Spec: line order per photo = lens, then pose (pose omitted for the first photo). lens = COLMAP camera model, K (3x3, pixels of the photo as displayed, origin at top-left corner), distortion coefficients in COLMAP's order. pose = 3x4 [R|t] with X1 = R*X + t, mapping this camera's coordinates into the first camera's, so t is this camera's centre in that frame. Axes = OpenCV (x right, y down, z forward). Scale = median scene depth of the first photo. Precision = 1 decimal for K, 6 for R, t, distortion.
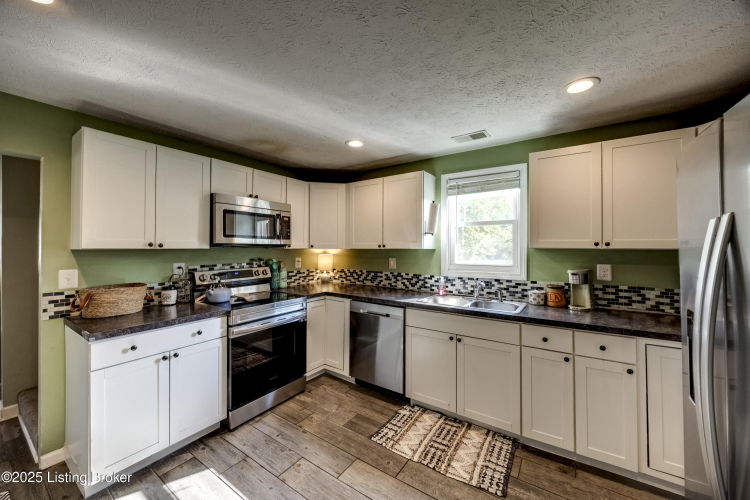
lens RADIAL K [[286.7, 0, 372.9], [0, 286.7, 244.4], [0, 0, 1]] dist [-0.002835, 0.000298]
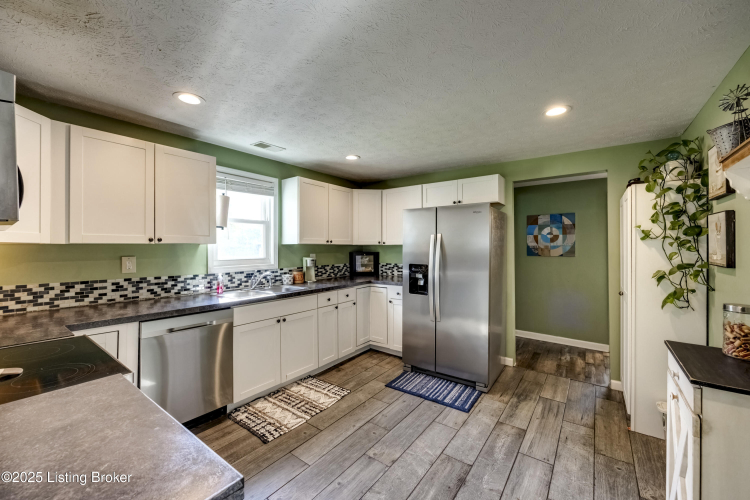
lens RADIAL K [[300.1, 0, 377.4], [0, 300.1, 245.0], [0, 0, 1]] dist [-0.002159, -0.000116]
pose [[0.034950, -0.000354, 0.999389, -0.809436], [-0.014967, 0.999888, 0.000877, 0.010518], [-0.999277, -0.014988, 0.034941, 0.493327]]
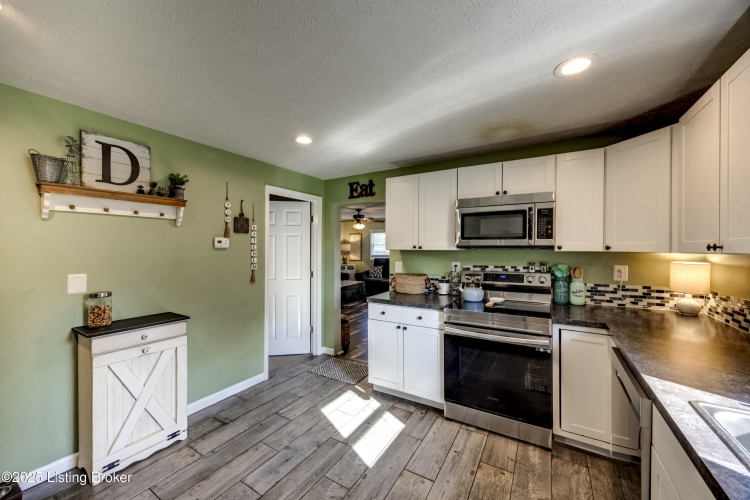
lens RADIAL K [[286.7, 0, 382.0], [0, 286.7, 248.1], [0, 0, 1]] dist [-0.002835, 0.000298]
pose [[0.063748, 0.001902, -0.997964, 0.476915], [0.010613, 0.999940, 0.002584, 0.000378], [0.997910, -0.010756, 0.063724, 0.581049]]
